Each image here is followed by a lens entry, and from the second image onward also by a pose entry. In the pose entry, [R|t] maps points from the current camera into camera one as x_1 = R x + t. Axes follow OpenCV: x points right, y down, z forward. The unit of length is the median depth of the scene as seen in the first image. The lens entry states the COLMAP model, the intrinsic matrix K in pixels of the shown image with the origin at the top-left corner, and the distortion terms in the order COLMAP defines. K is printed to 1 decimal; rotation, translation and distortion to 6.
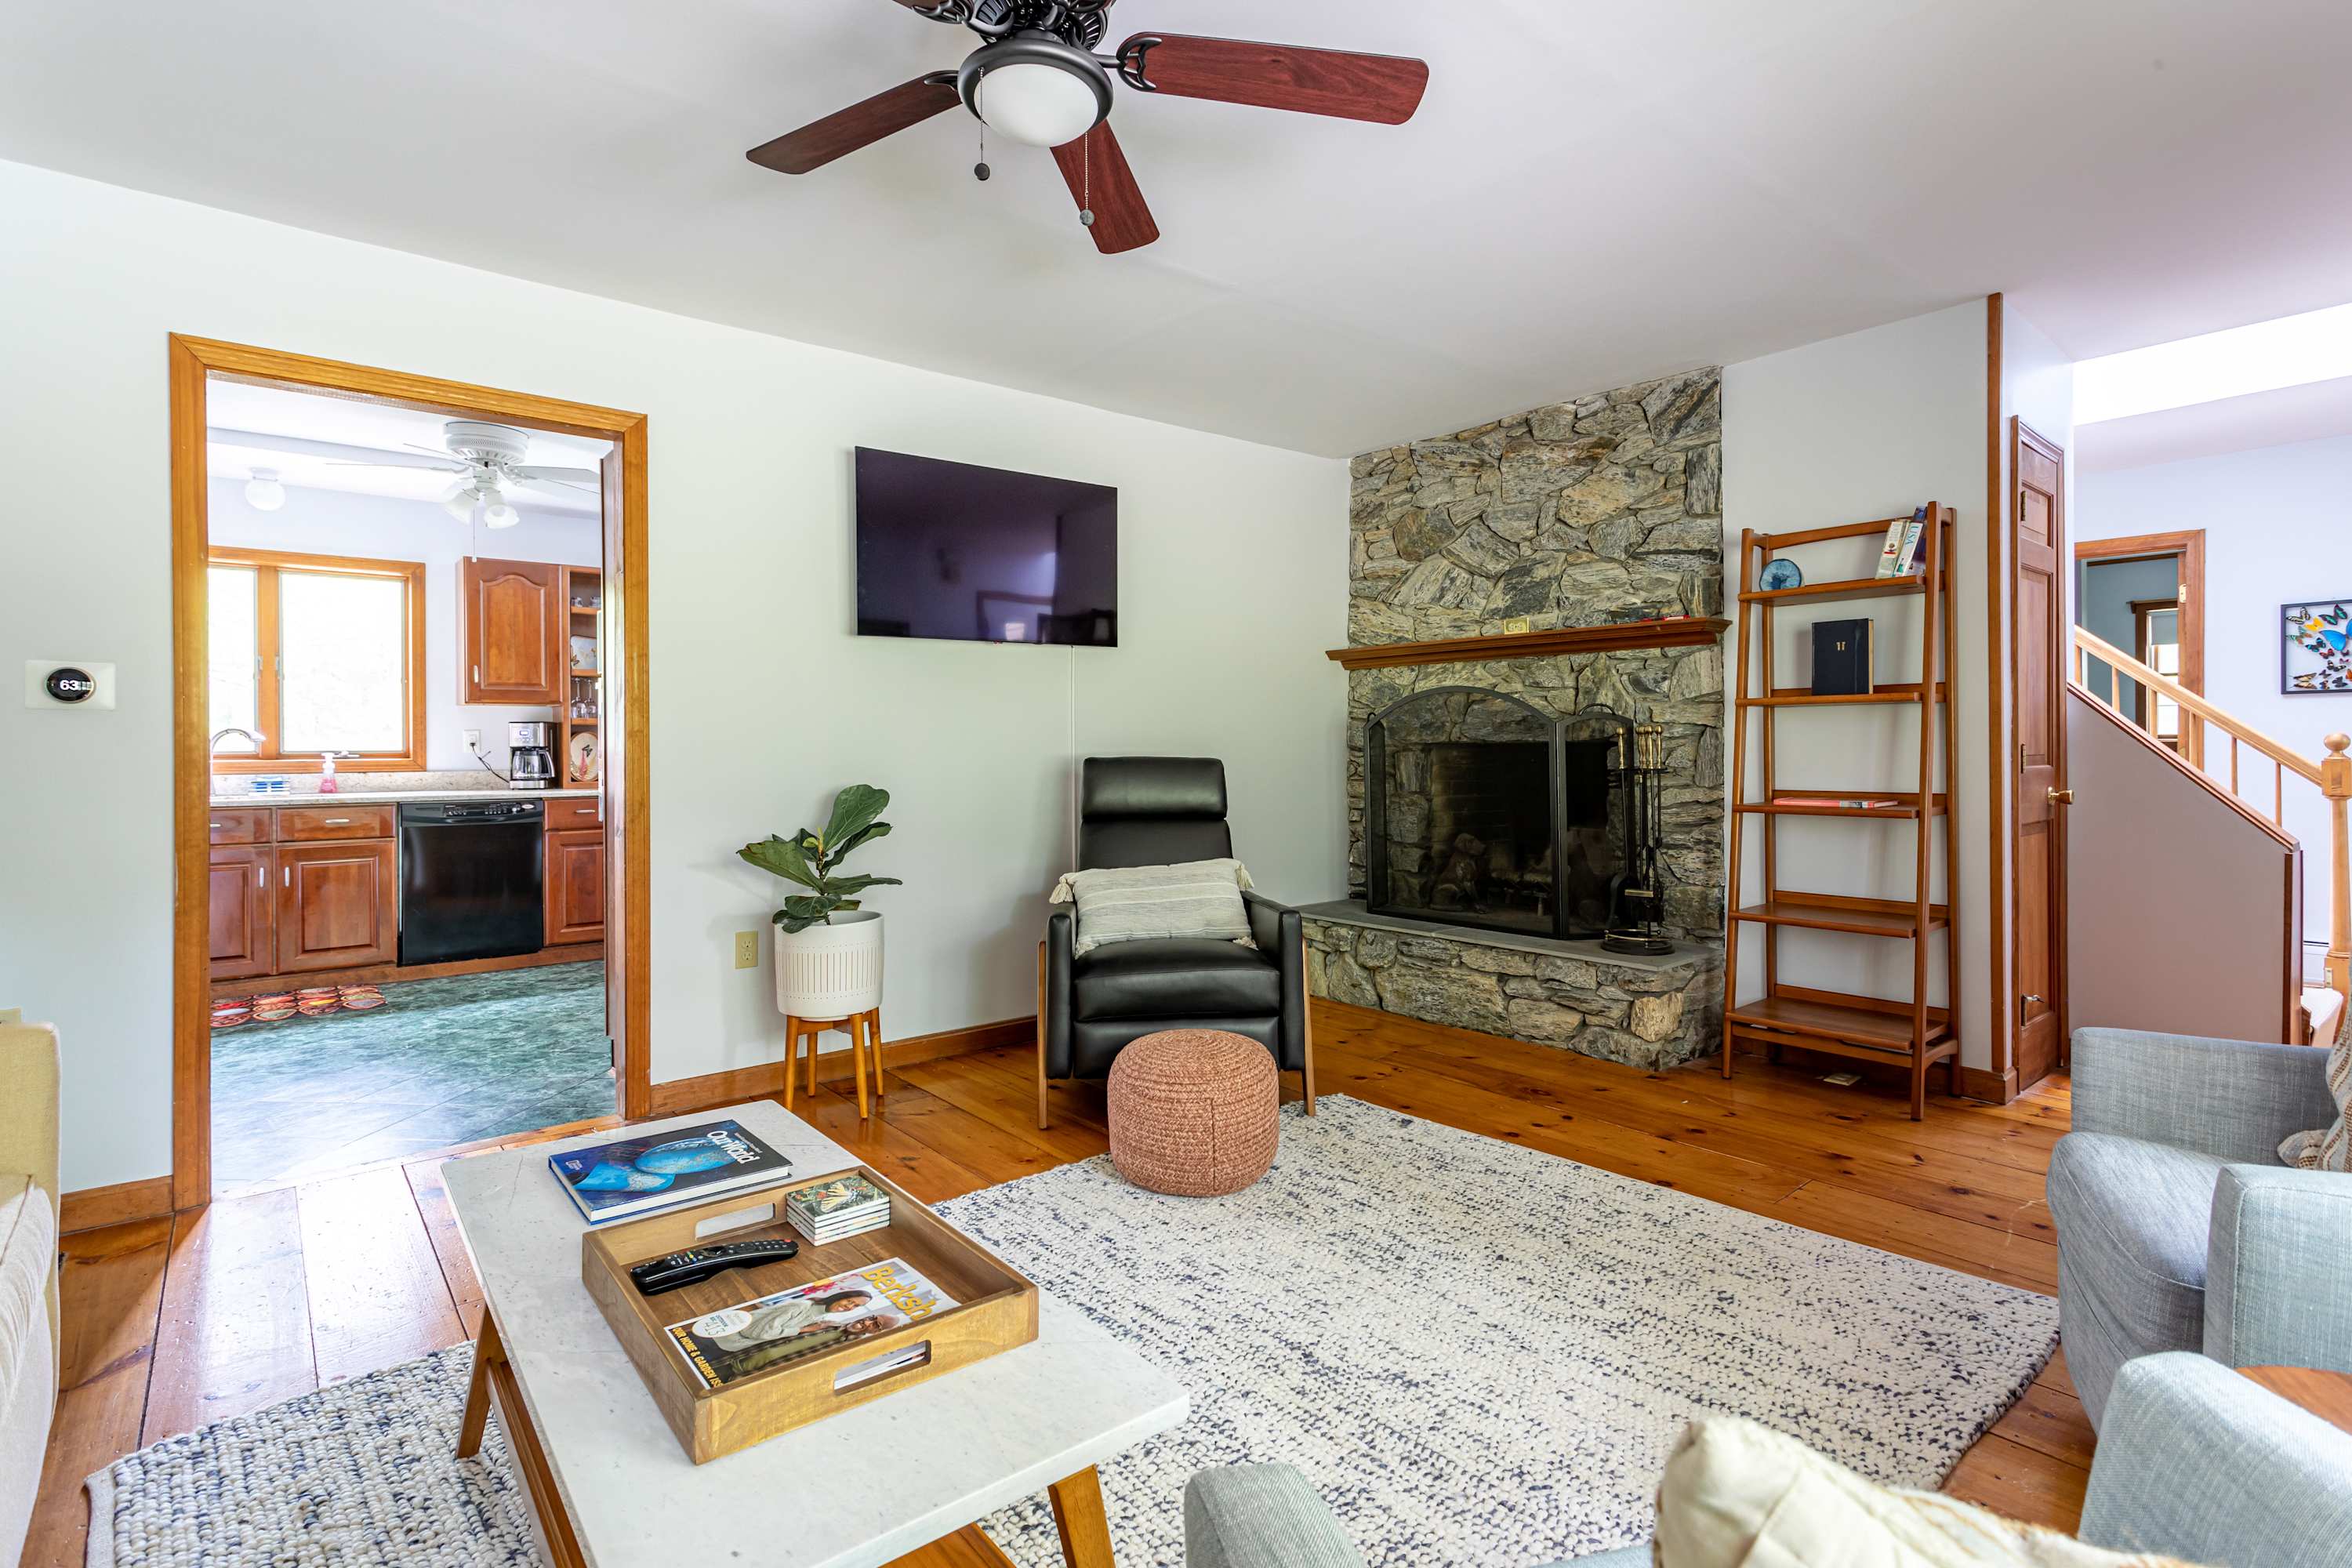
lens RADIAL K [[1141.8, 0, 1169.0], [0, 1141.8, 764.3], [0, 0, 1]] dist [0.000832, 0.001321]
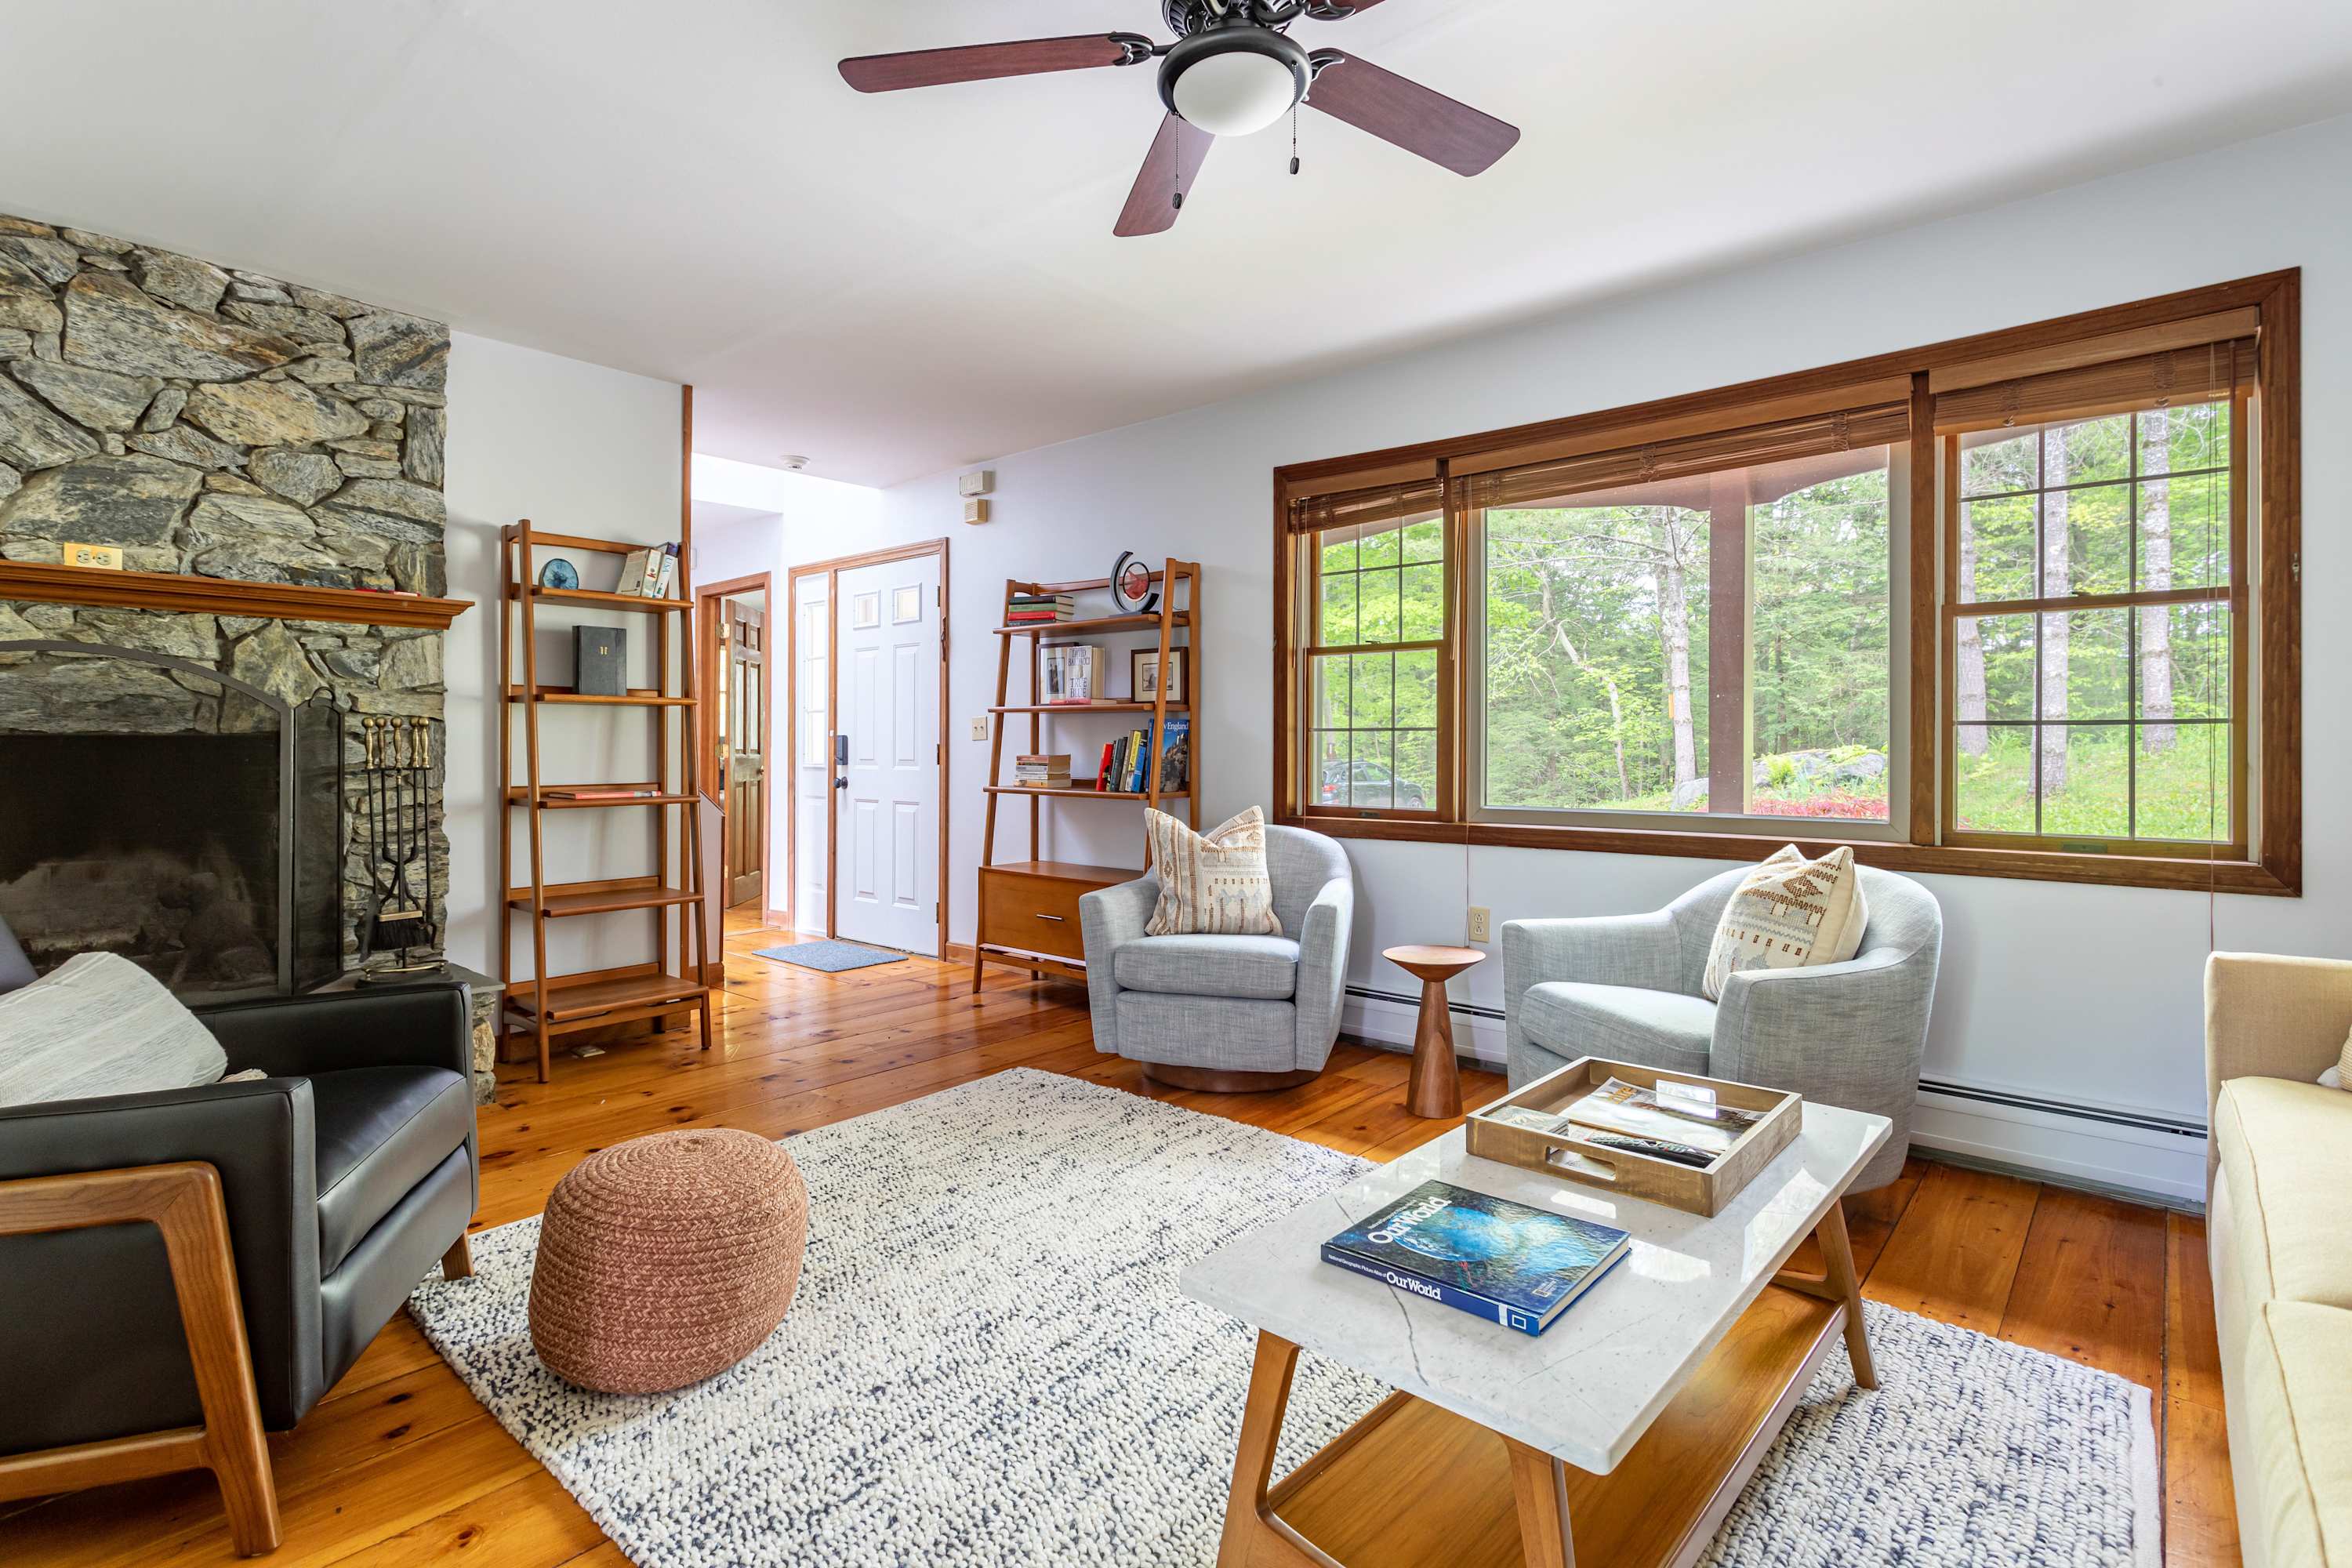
lens RADIAL K [[1141.8, 0, 1169.2], [0, 1141.8, 762.6], [0, 0, 1]] dist [0.000832, 0.001321]
pose [[-0.165913, -0.007675, 0.986111, -0.511119], [0.017728, 0.999785, 0.010764, 0.000767], [-0.985981, 0.019268, -0.165741, 0.578242]]
